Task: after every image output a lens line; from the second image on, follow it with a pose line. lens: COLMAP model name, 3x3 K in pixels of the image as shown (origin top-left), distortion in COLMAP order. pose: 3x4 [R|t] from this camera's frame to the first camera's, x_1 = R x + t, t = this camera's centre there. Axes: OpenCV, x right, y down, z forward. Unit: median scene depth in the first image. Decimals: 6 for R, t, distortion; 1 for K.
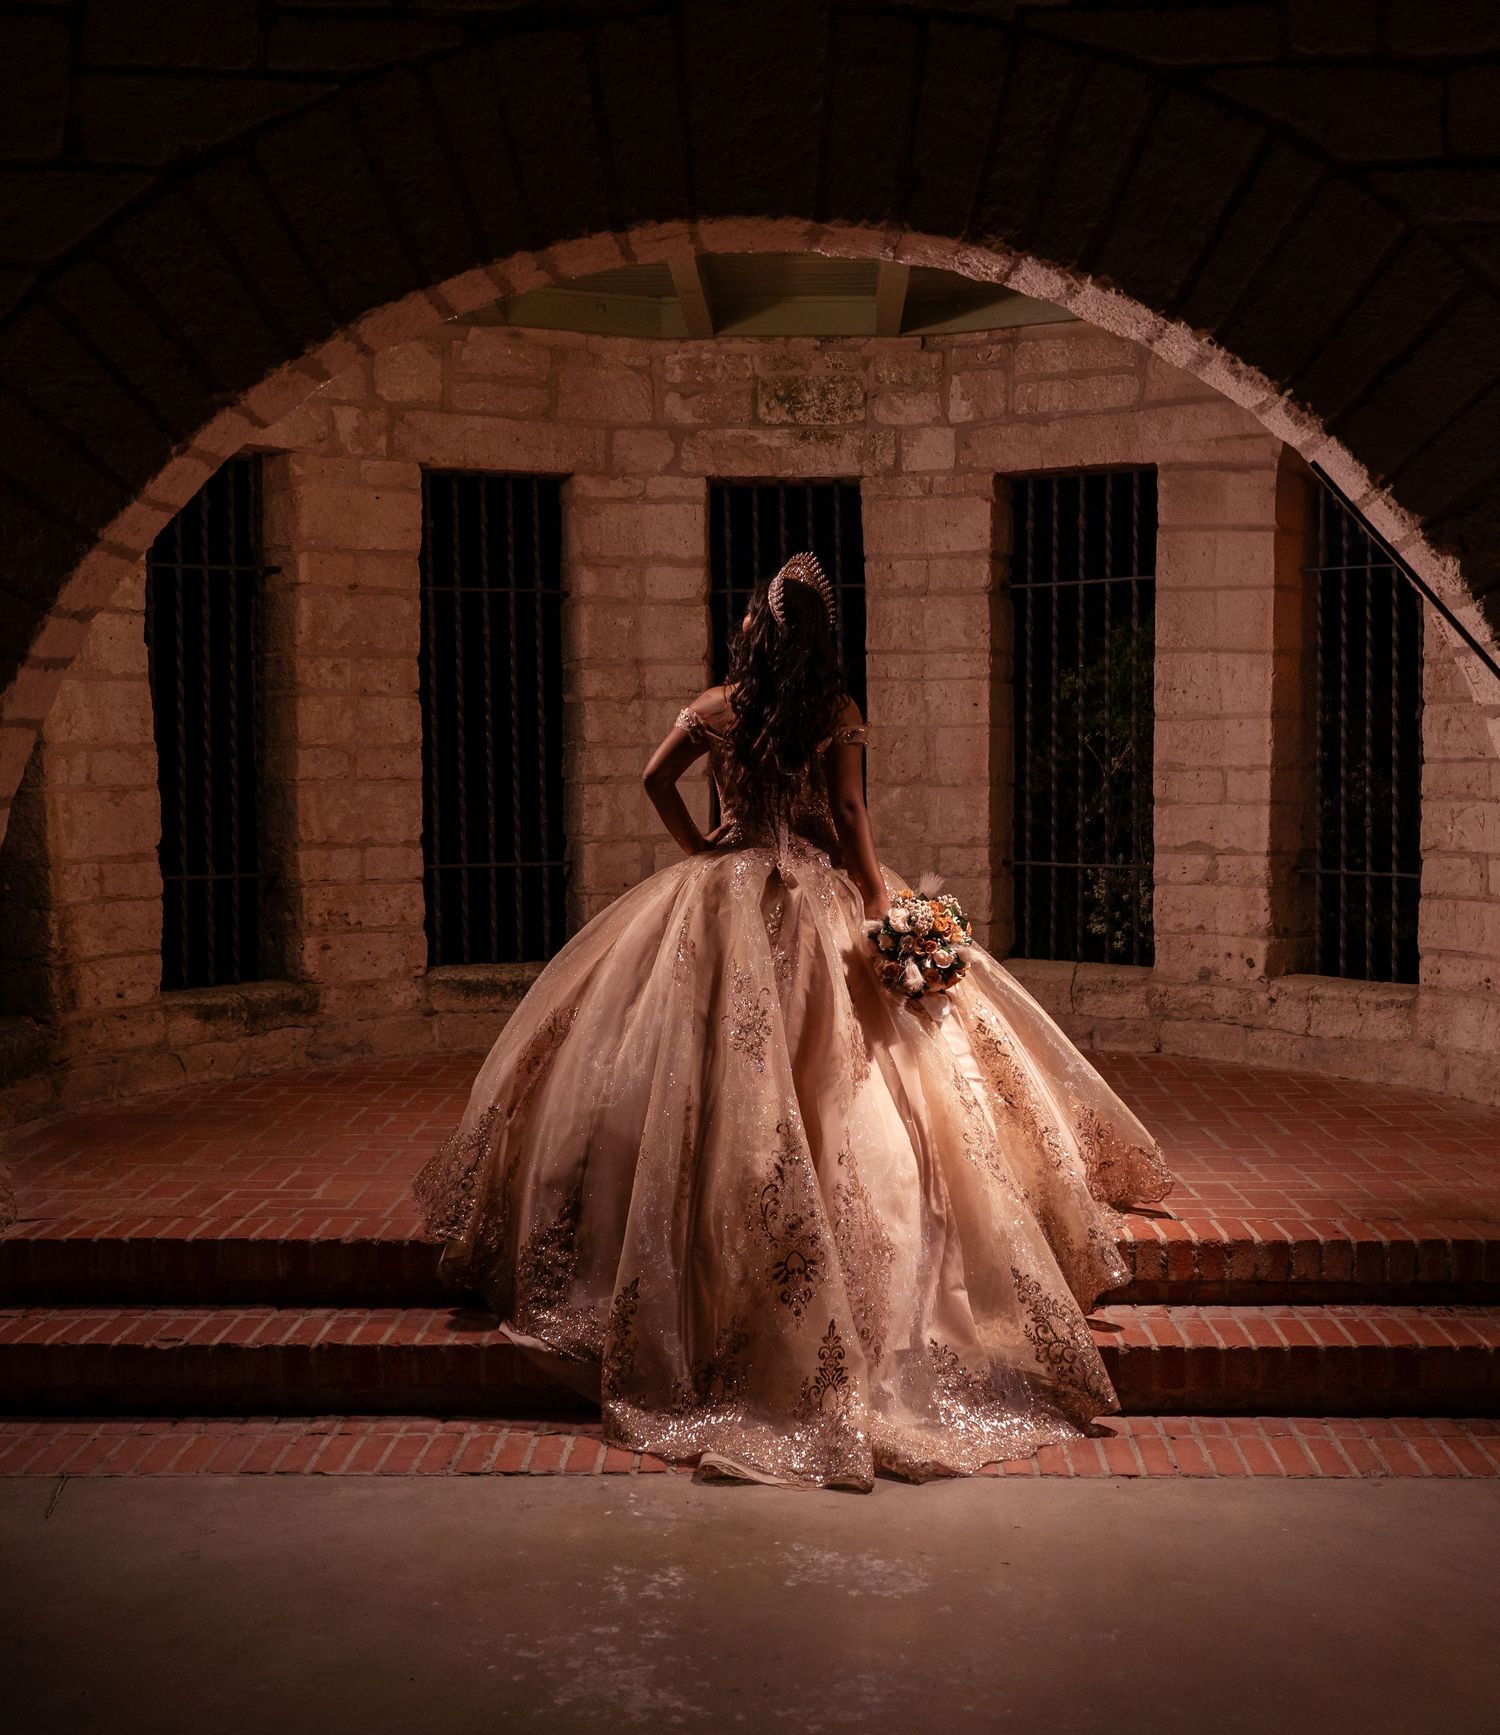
lens RADIAL K [[2266.3, 0, 750.0], [0, 2266.3, 867.5], [0, 0, 1]] dist [0.022522, 0.009613]
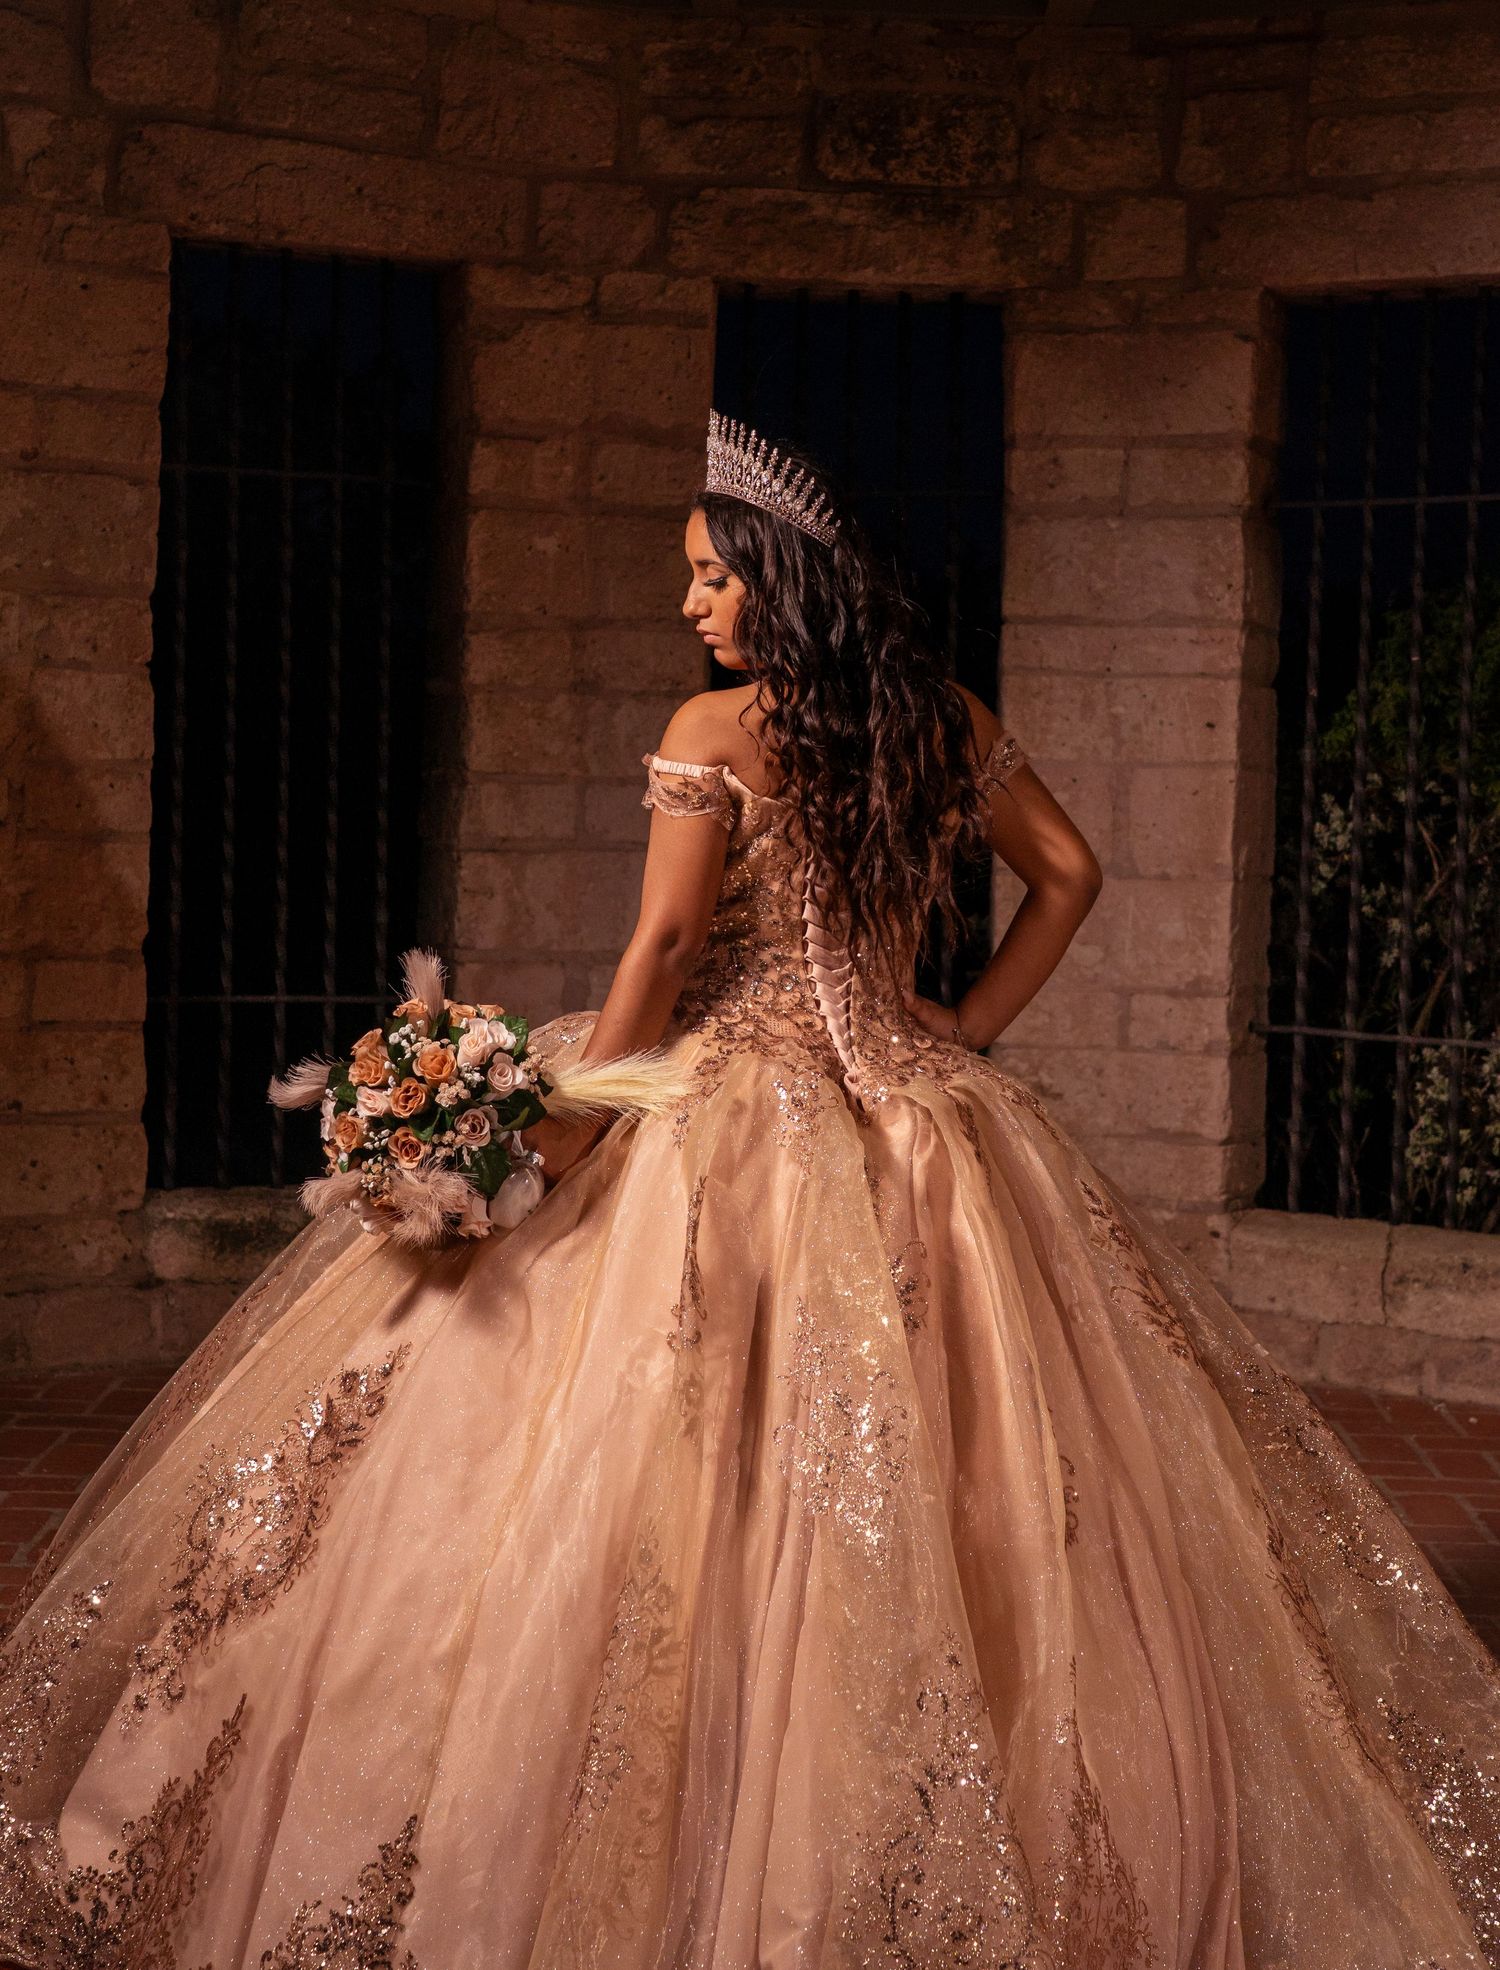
lens RADIAL K [[3720.4, 0, 750.0], [0, 3720.4, 888.3], [0, 0, 1]] dist [0.055643, 0.100387]
pose [[0.999275, 0.035598, 0.013507, -0.018060], [-0.035293, 0.999131, -0.022155, -0.011582], [-0.014284, 0.021662, 0.999663, 0.142154]]
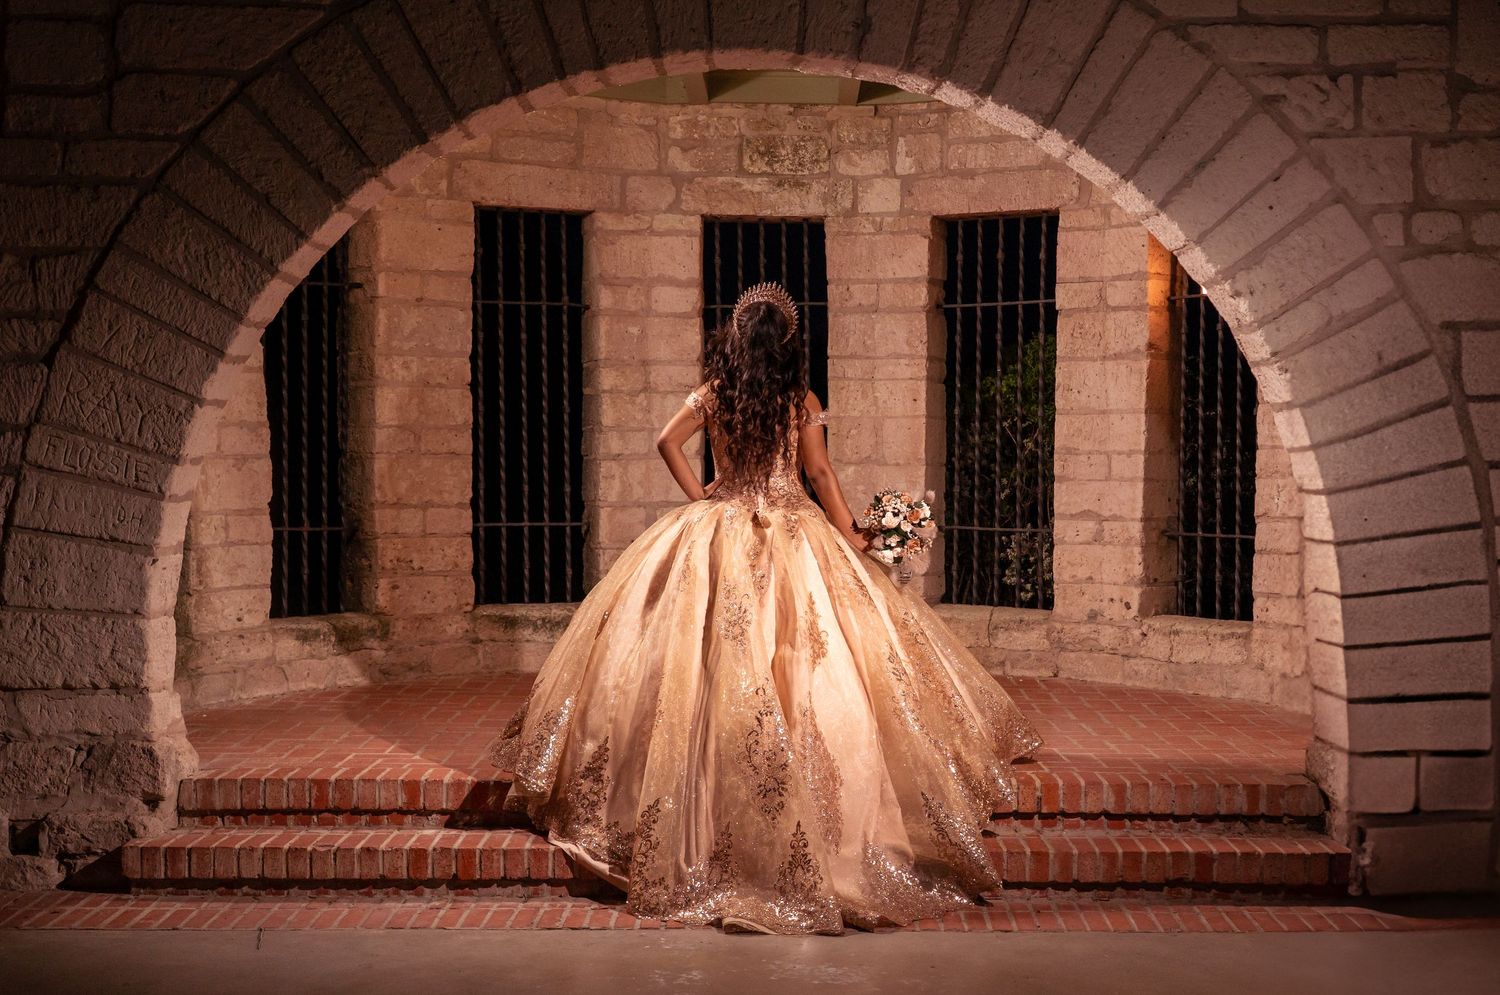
lens RADIAL K [[2024.7, 0, 779.1], [0, 2024.7, 528.7], [0, 0, 1]] dist [0.020318, 0.068430]
pose [[0.999531, 0.010668, 0.028702, -0.006842], [-0.010420, 0.999907, -0.008778, 0.009916], [-0.028793, 0.008475, 0.999549, -0.117256]]
